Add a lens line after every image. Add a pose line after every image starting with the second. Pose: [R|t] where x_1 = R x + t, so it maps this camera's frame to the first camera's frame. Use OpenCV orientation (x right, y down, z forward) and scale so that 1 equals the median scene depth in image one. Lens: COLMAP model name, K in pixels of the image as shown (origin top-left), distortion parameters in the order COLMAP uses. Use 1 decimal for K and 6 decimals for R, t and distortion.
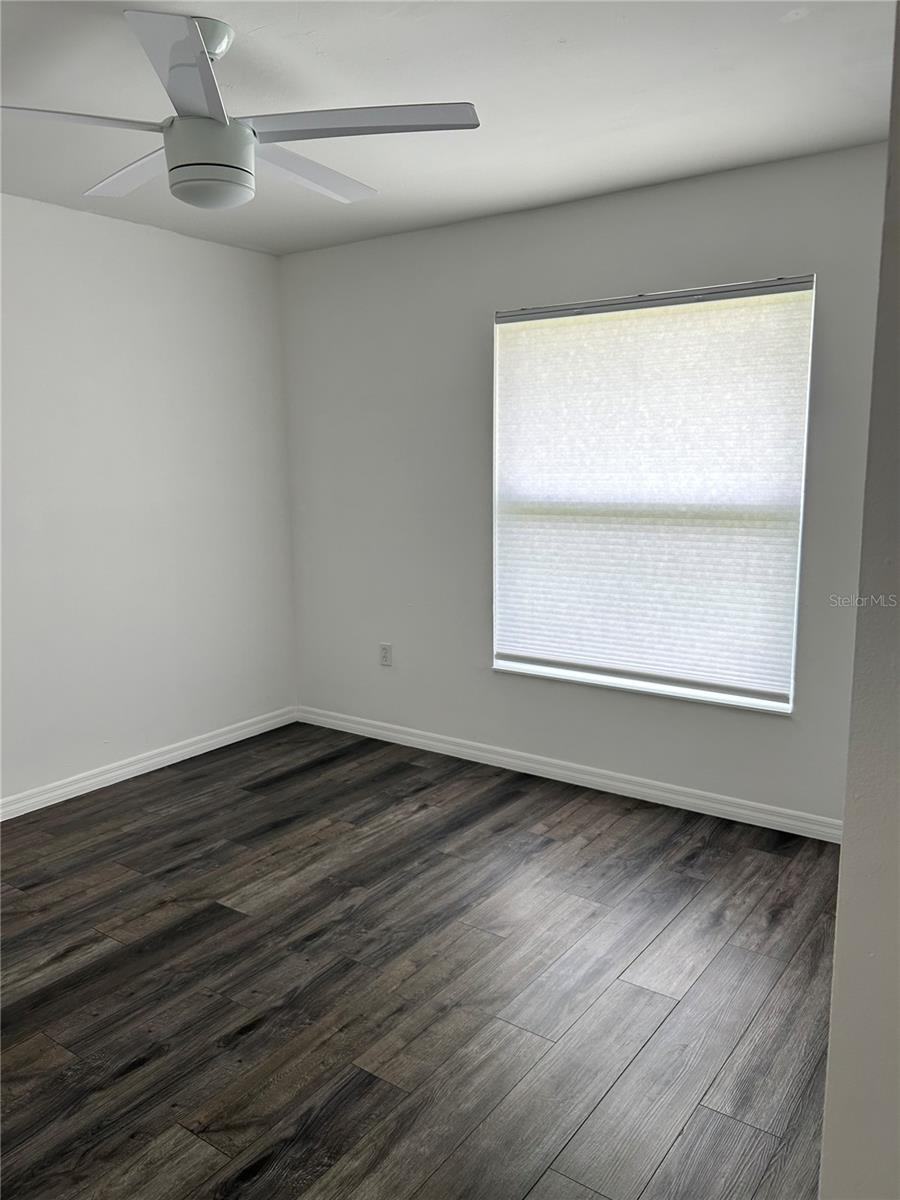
lens RADIAL K [[895.8, 0, 449.0], [0, 895.8, 596.5], [0, 0, 1]] dist [0.046001, -0.052431]
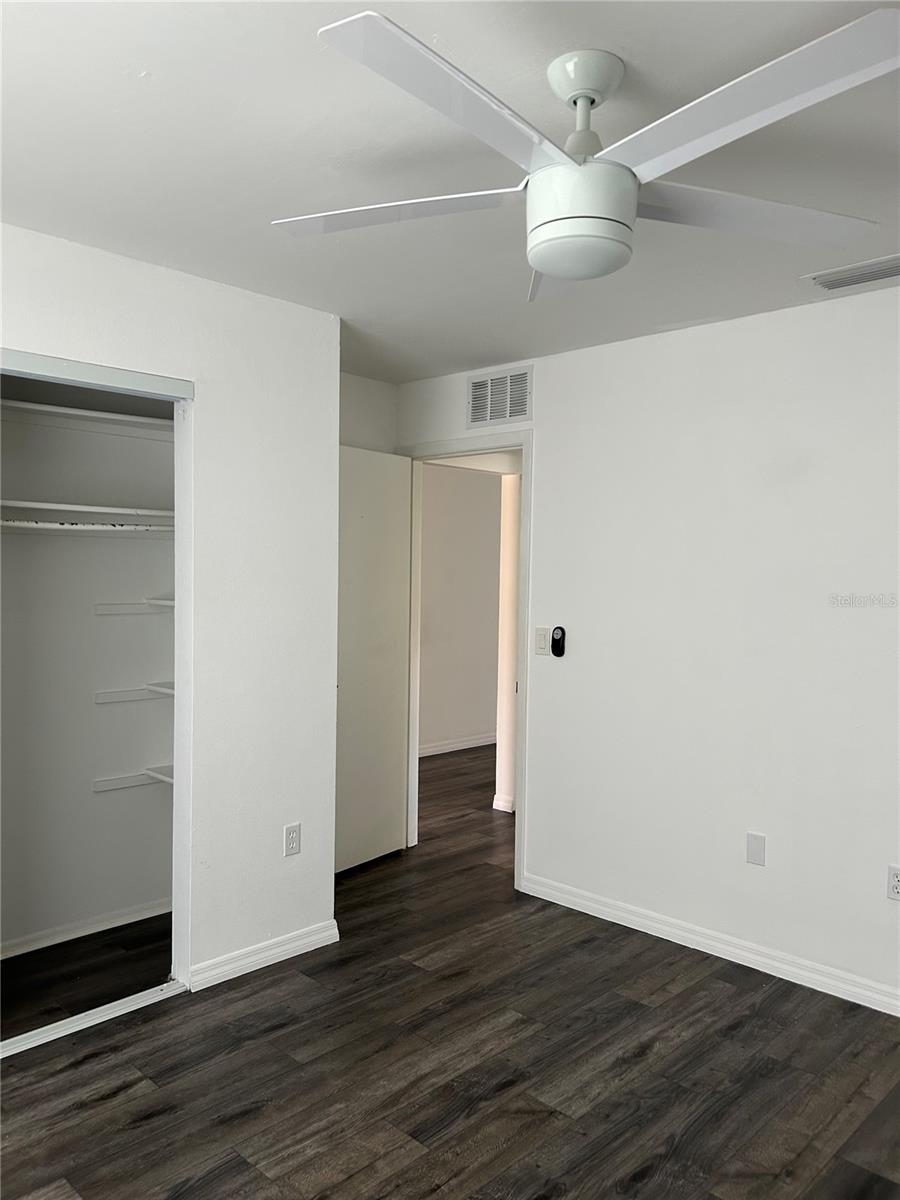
lens RADIAL K [[895.8, 0, 446.1], [0, 895.8, 600.6], [0, 0, 1]] dist [0.046001, -0.052431]
pose [[-0.989114, -0.011801, 0.146679, -0.263833], [0.015539, 0.982829, 0.183863, -0.294711], [-0.146330, 0.184141, -0.971946, 1.839710]]
